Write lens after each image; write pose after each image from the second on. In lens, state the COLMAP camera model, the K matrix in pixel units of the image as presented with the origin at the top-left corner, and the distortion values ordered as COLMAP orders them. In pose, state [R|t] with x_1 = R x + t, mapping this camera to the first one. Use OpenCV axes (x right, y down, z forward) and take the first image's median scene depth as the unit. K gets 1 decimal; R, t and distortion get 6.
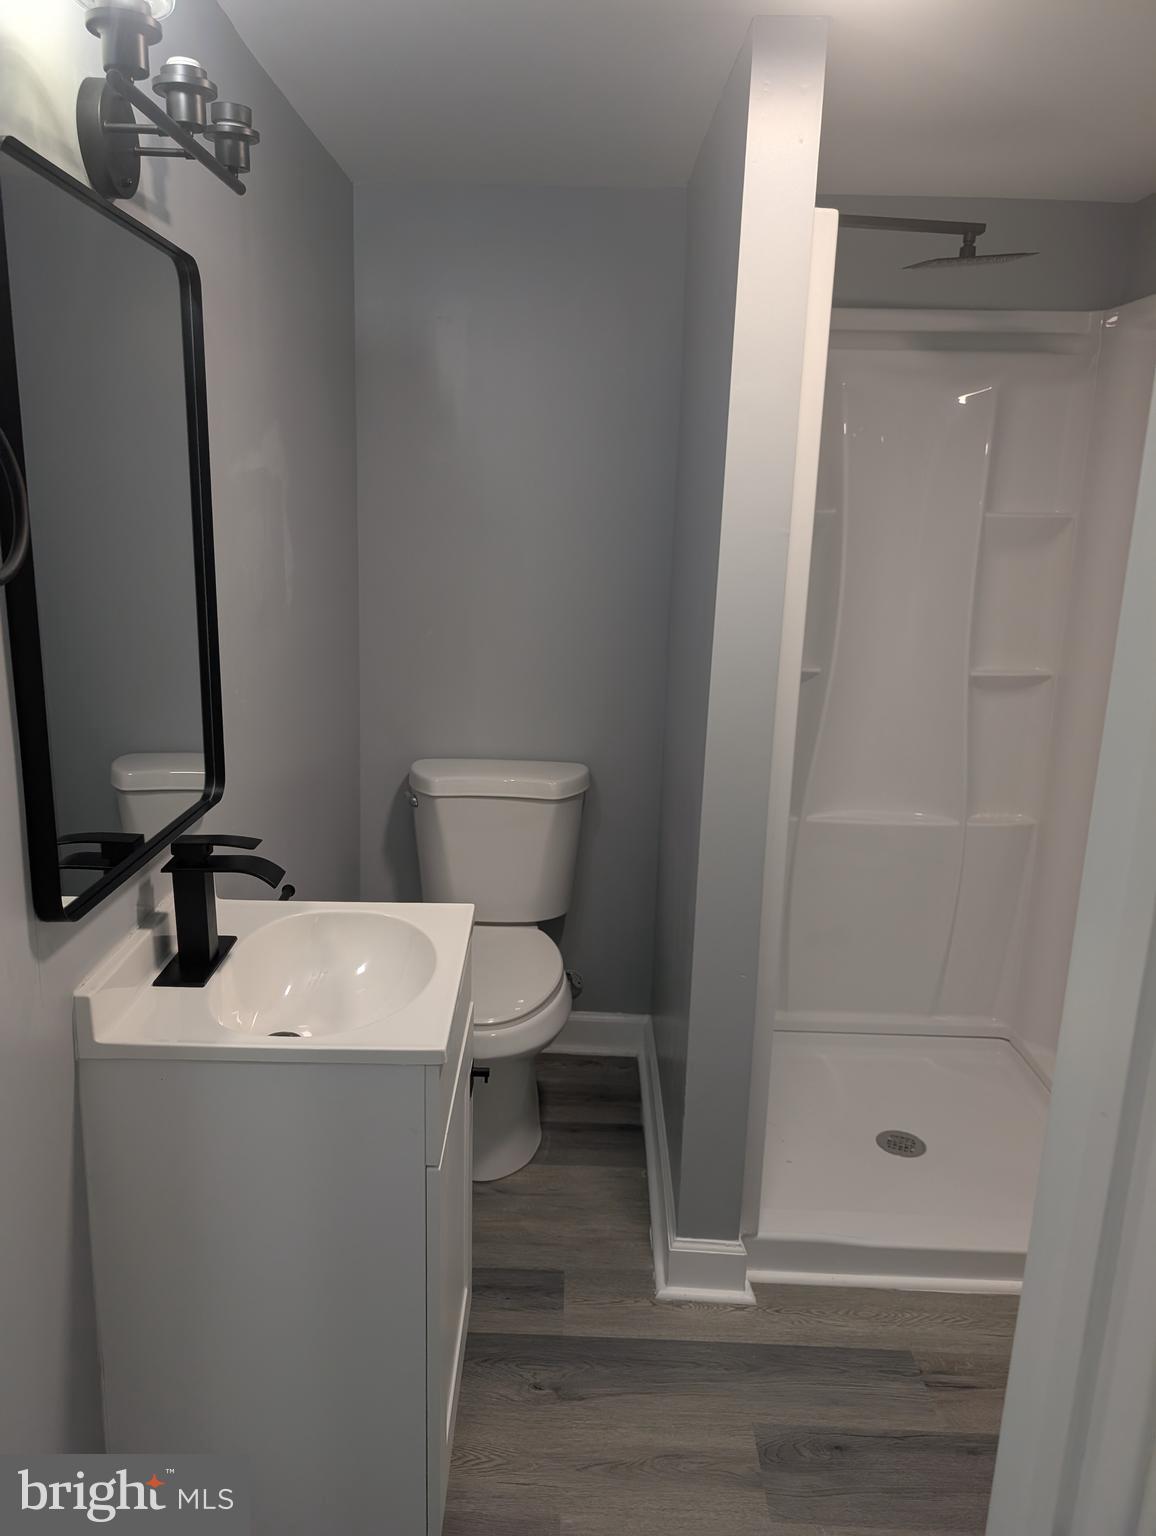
lens RADIAL K [[1105.1, 0, 552.5], [0, 1105.1, 770.6], [0, 0, 1]] dist [-0.001576, -0.000096]
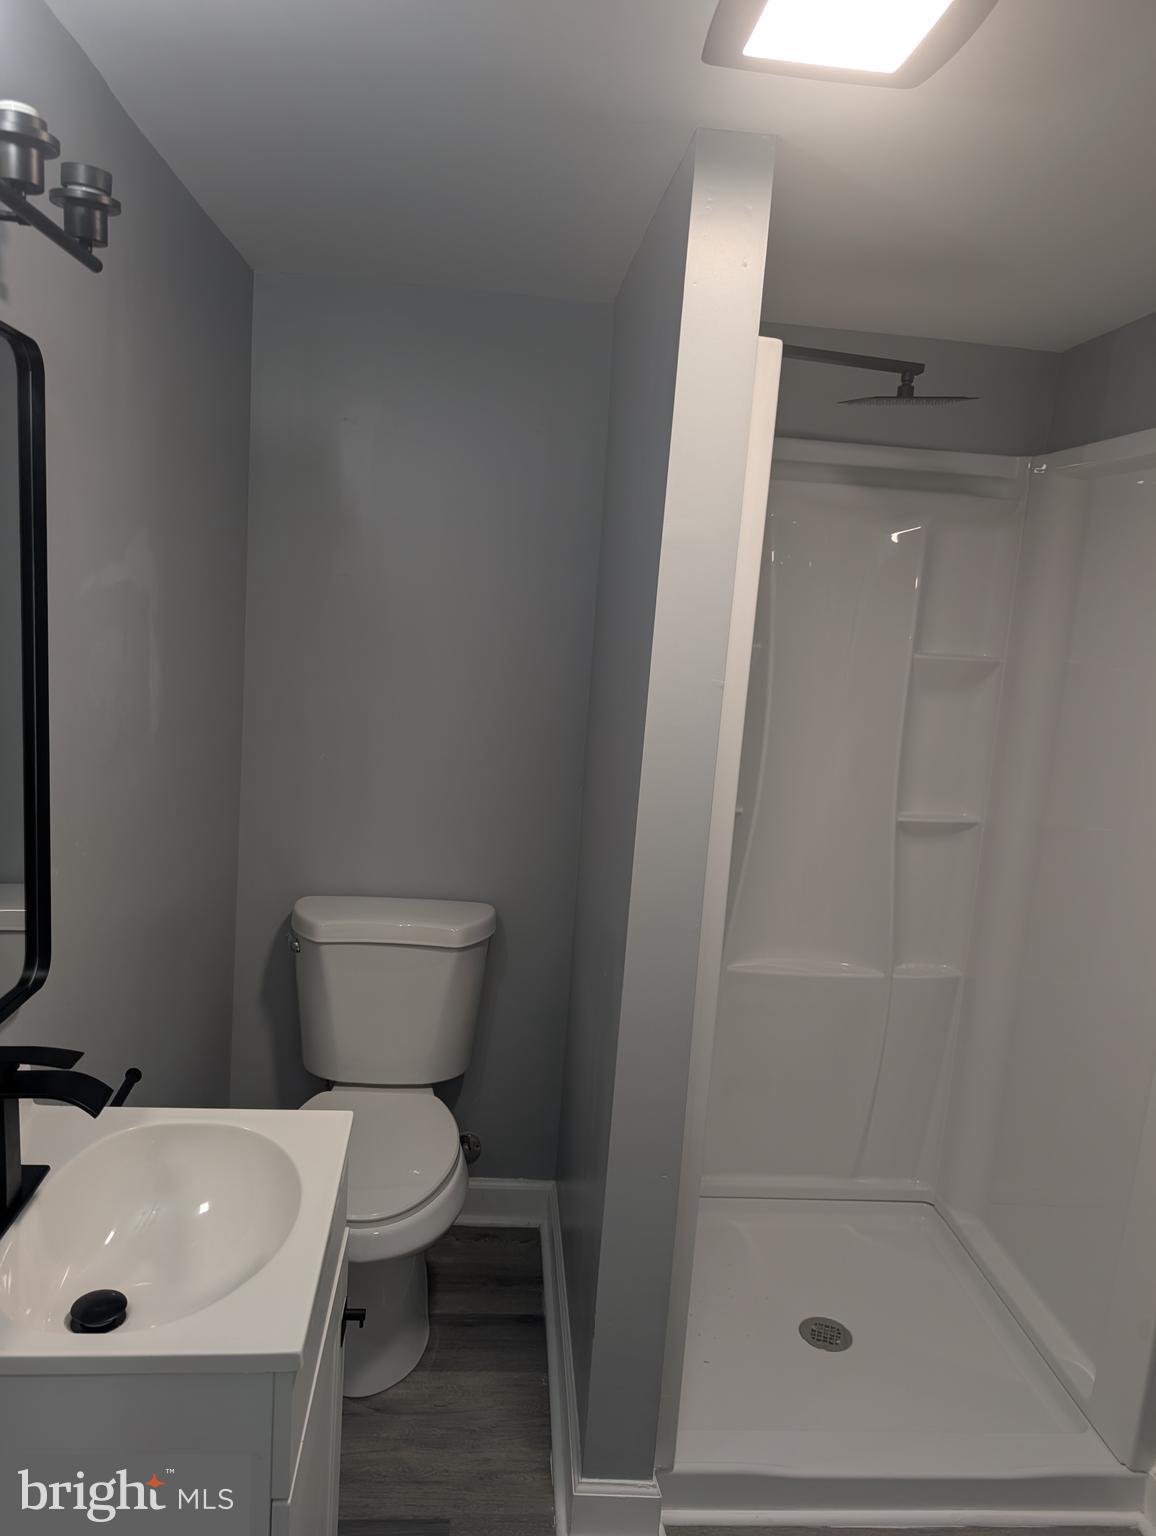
lens RADIAL K [[1060.2, 0, 578.0], [0, 1060.2, 768.0], [0, 0, 1]] dist [-0.004402, -0.002883]
pose [[0.993482, 0.028889, 0.110266, 0.001848], [-0.021558, 0.997513, -0.067104, -0.072382], [-0.111930, 0.064289, 0.991634, 0.135418]]
